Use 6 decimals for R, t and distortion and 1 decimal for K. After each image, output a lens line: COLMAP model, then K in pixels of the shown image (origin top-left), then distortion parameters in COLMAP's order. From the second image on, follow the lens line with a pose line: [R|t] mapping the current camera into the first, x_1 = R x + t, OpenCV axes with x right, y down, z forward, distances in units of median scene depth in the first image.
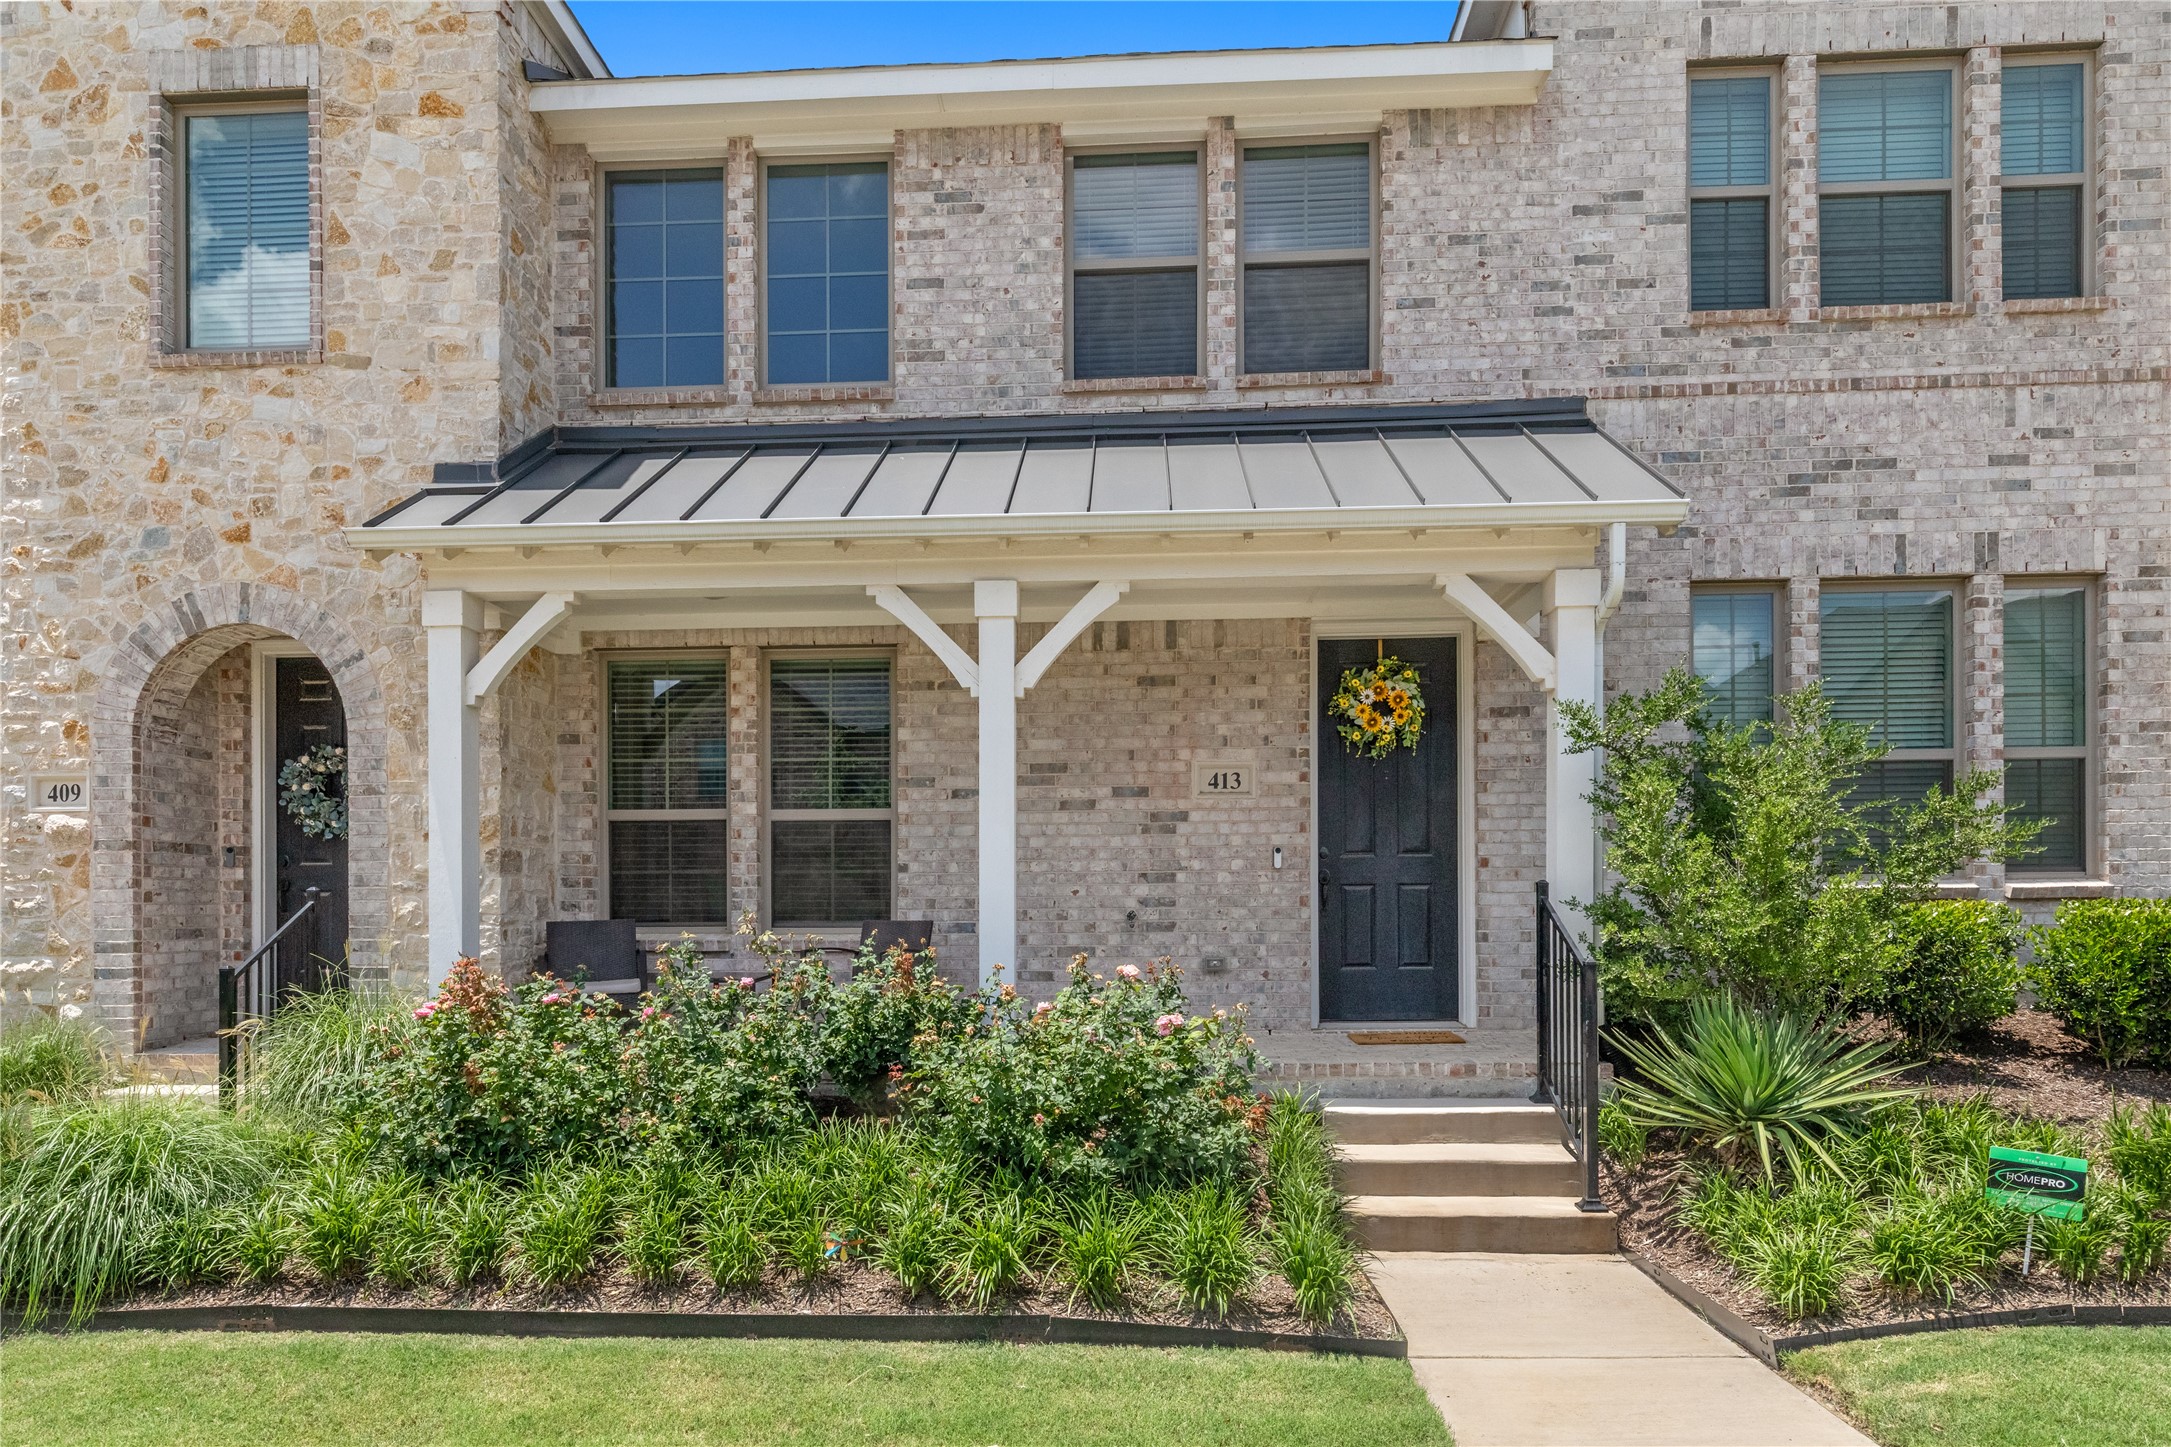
lens RADIAL K [[1315.1, 0, 1135.6], [0, 1315.1, 925.4], [0, 0, 1]] dist [0.002672, 0.000011]
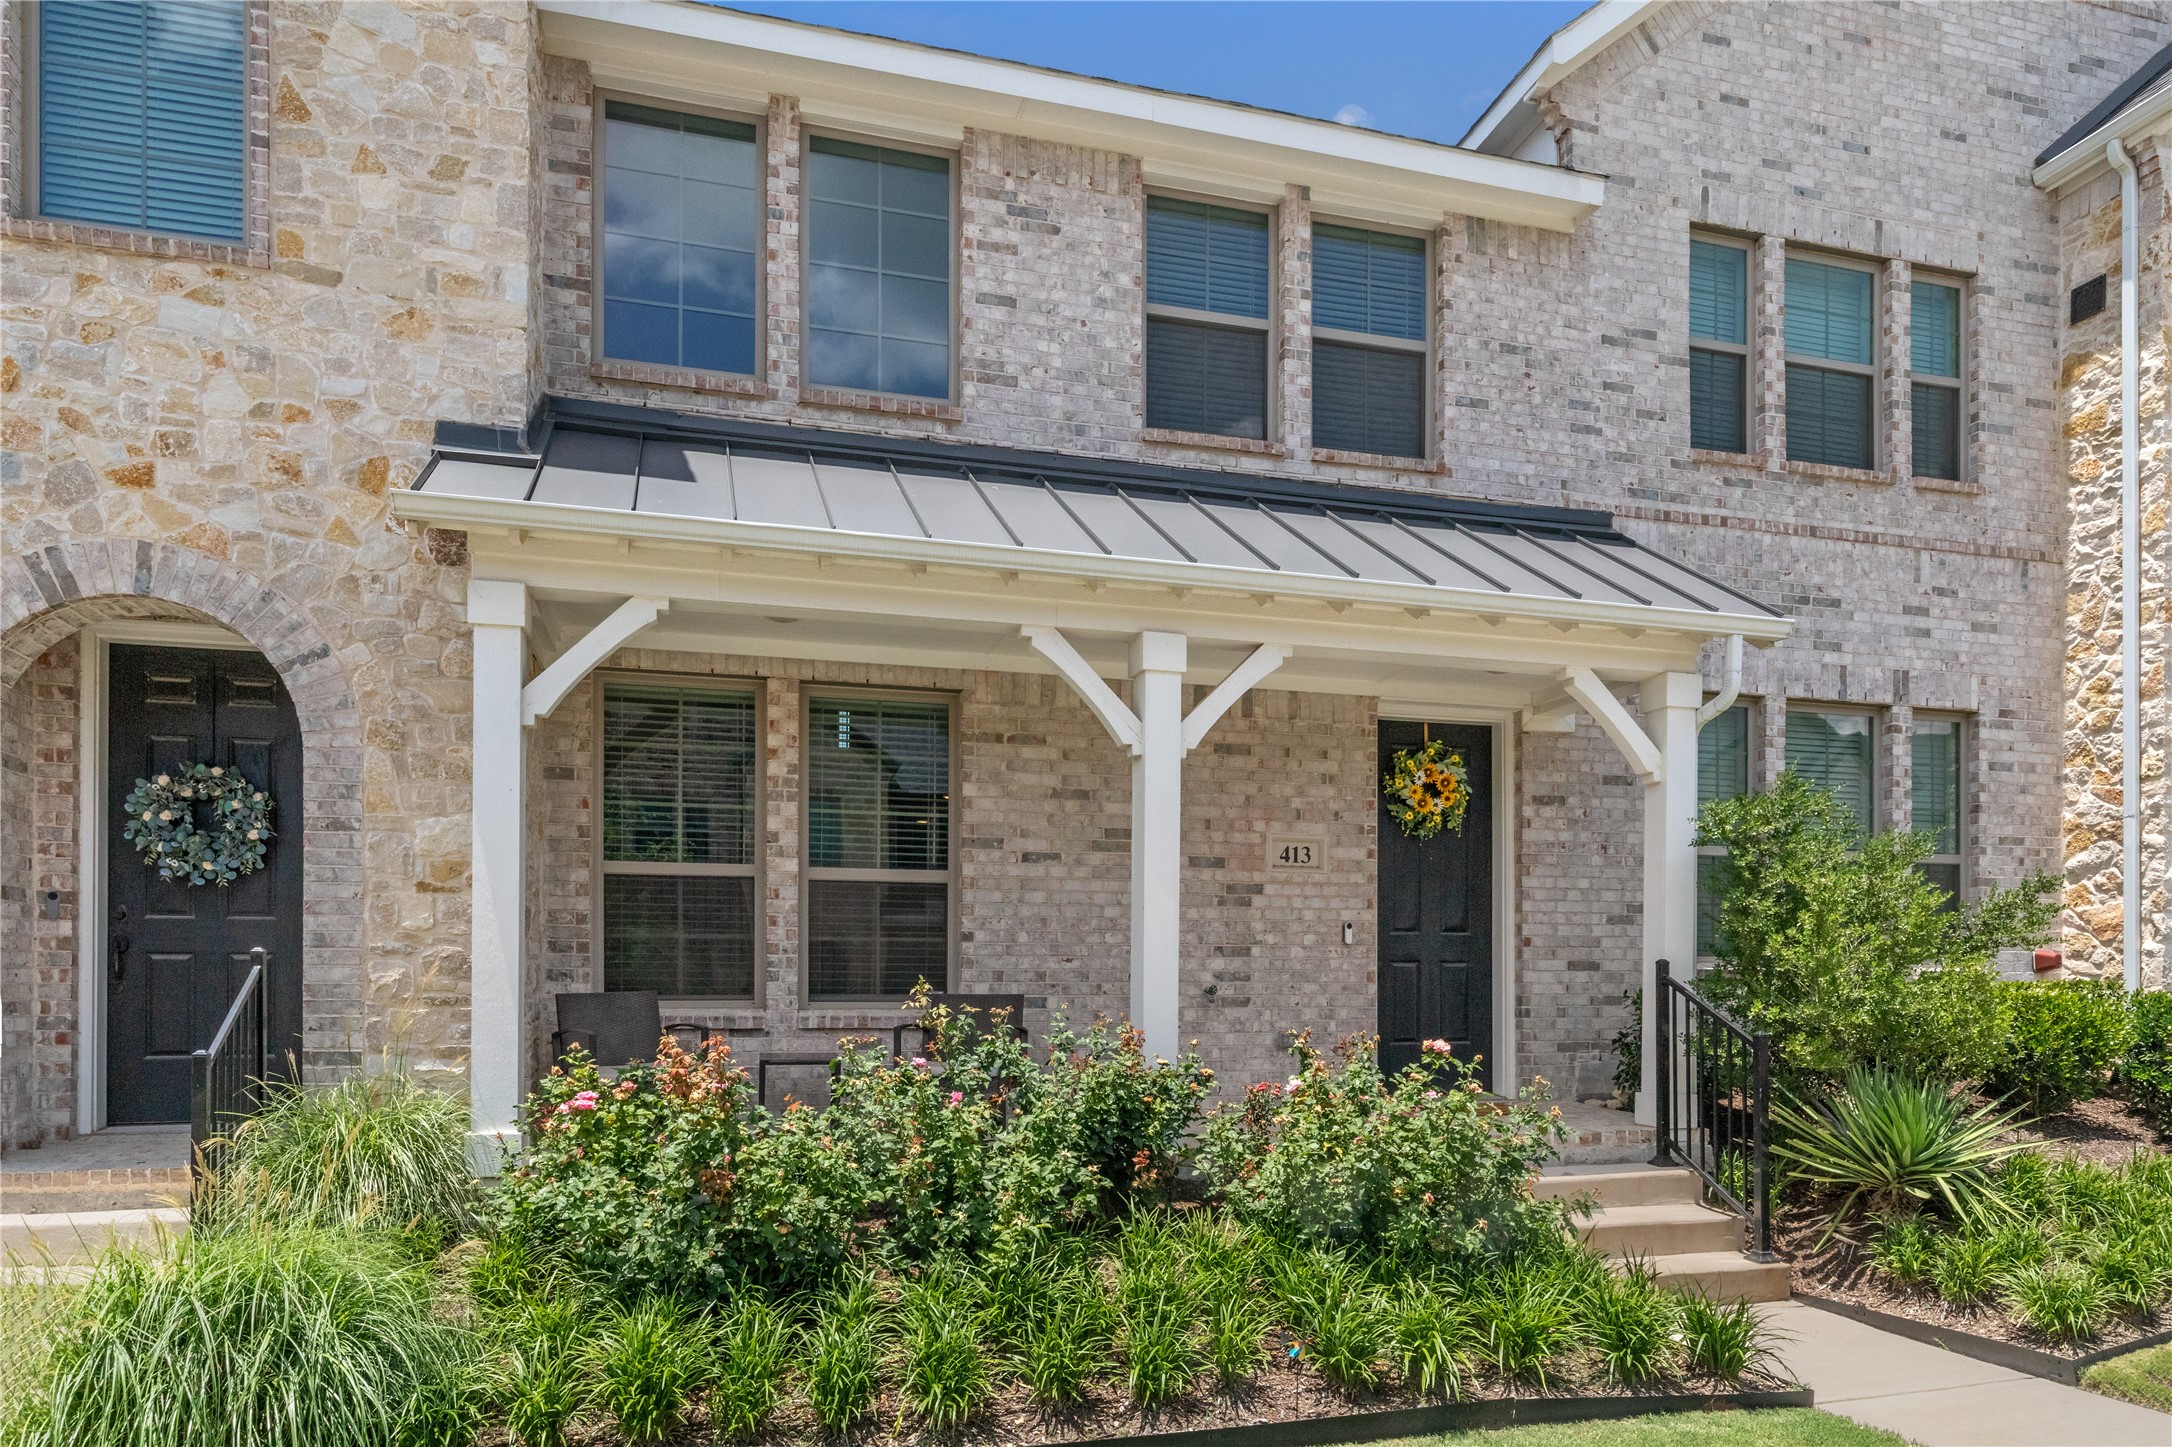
lens RADIAL K [[1335.9, 0, 1204.8], [0, 1335.9, 998.1], [0, 0, 1]] dist [-0.000462, 0.000185]
pose [[0.943945, 0.003718, 0.330081, -0.335552], [-0.002920, 0.999991, -0.002912, 0.001086], [-0.330089, 0.001785, 0.943948, 0.075680]]
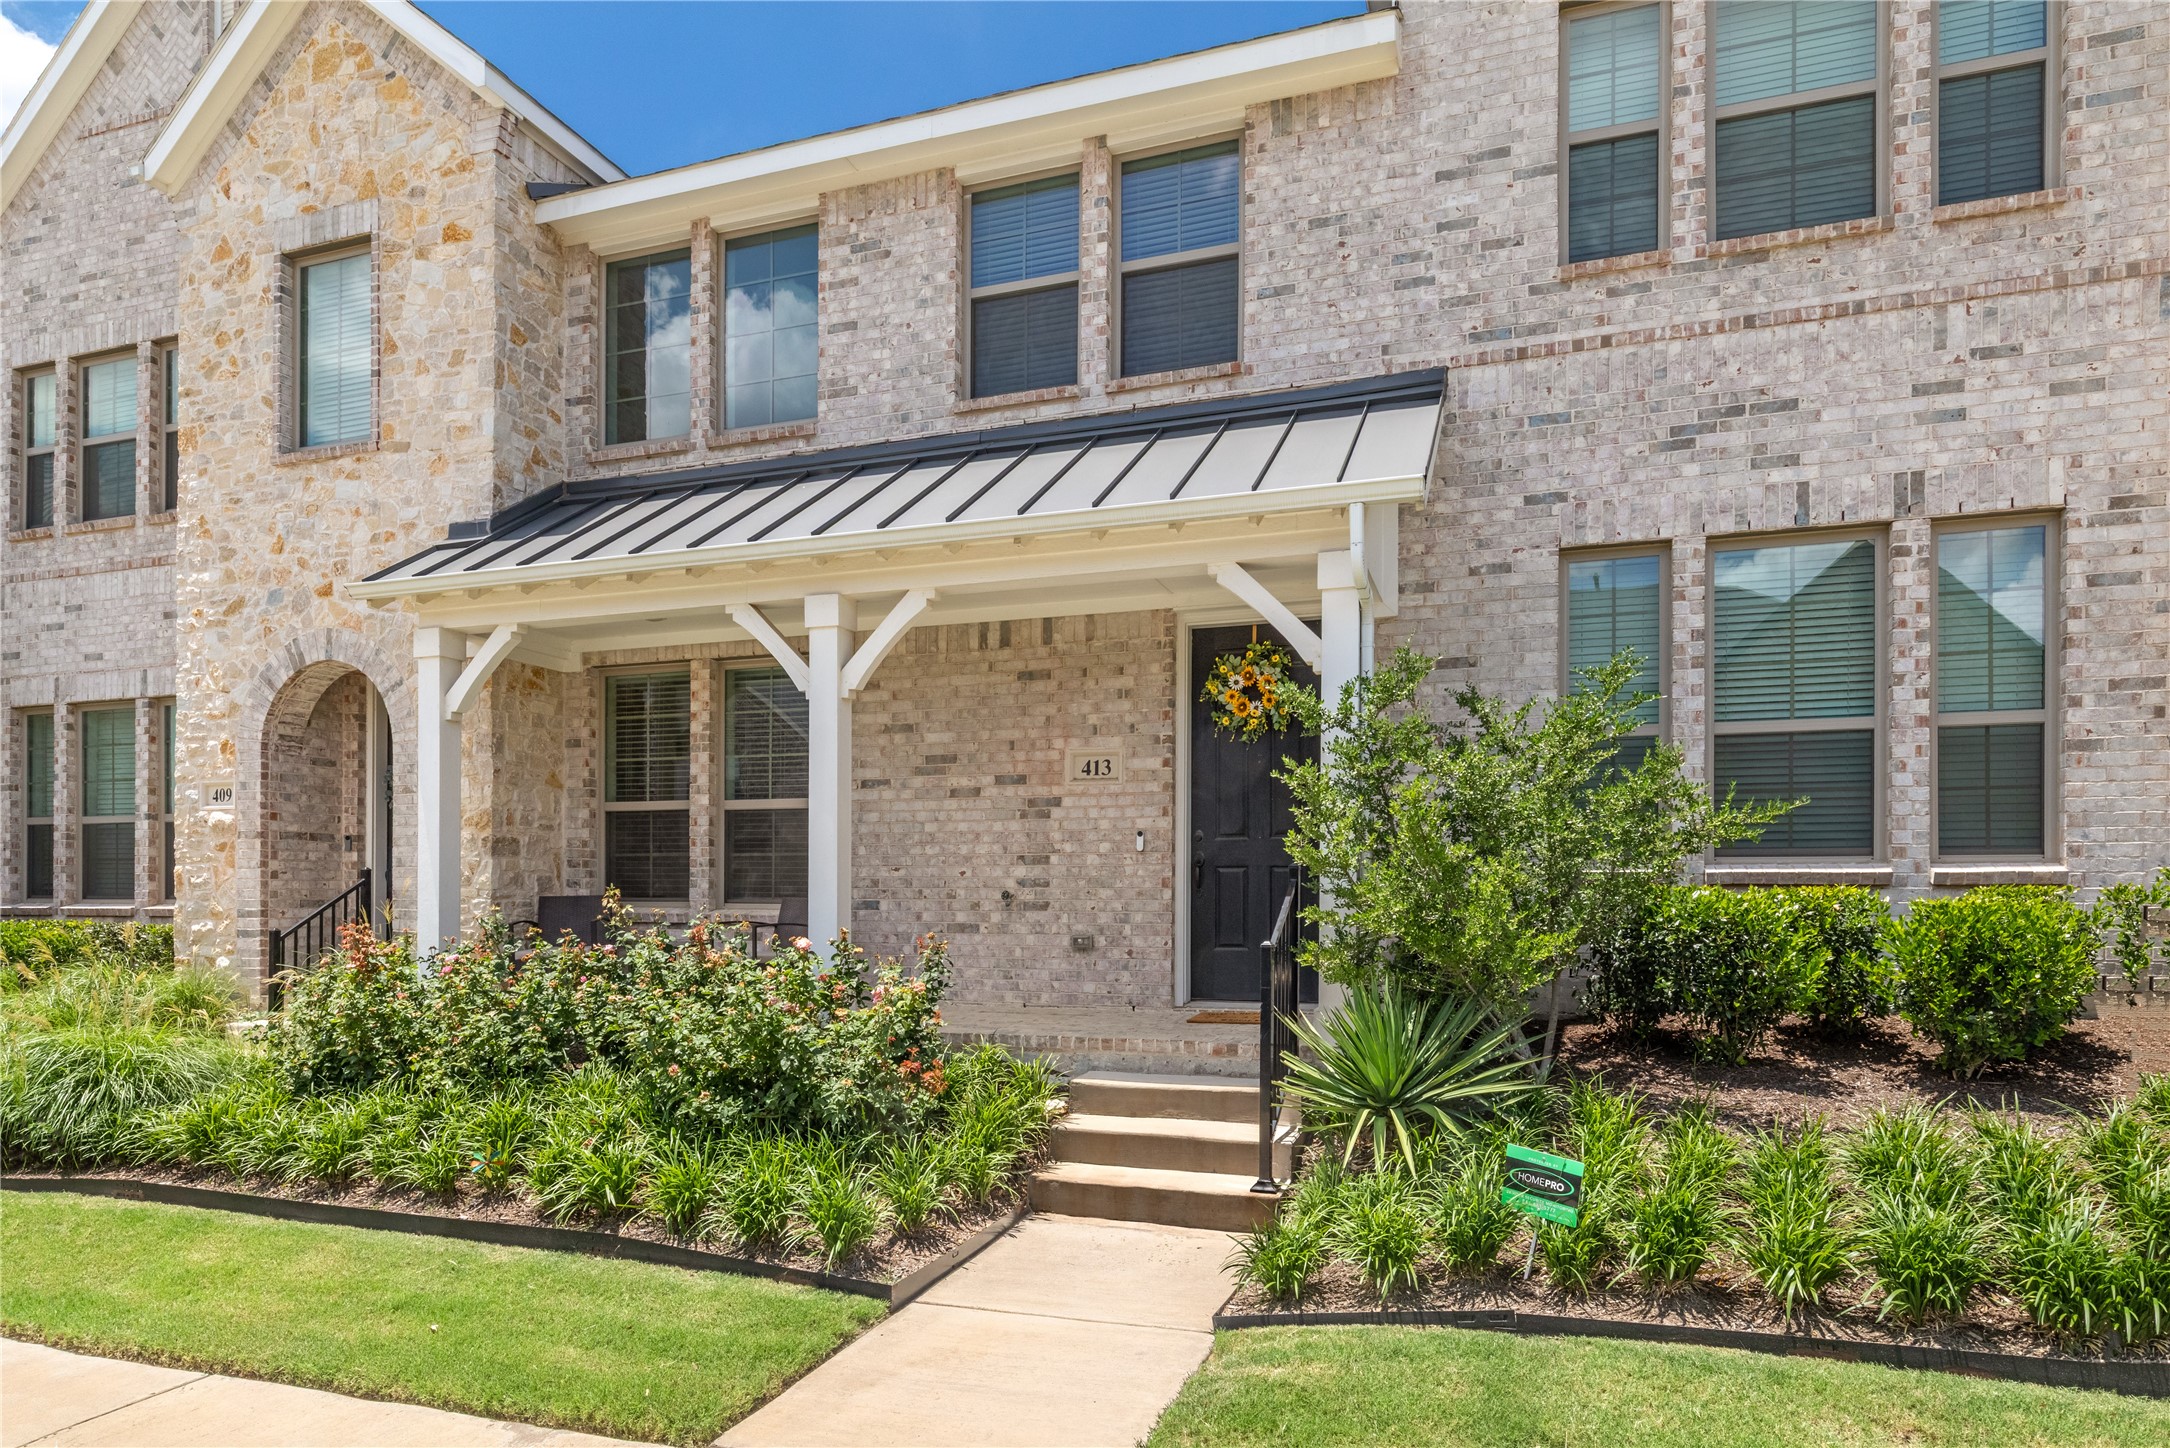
lens RADIAL K [[1314.5, 0, 1086.2], [0, 1314.5, 898.7], [0, 0, 1]] dist [0.002672, 0.000011]
pose [[0.958046, 0.009233, -0.286464, 0.369903], [-0.009536, 0.999954, 0.000337, -0.005782], [0.286455, 0.002408, 0.958091, -0.008143]]
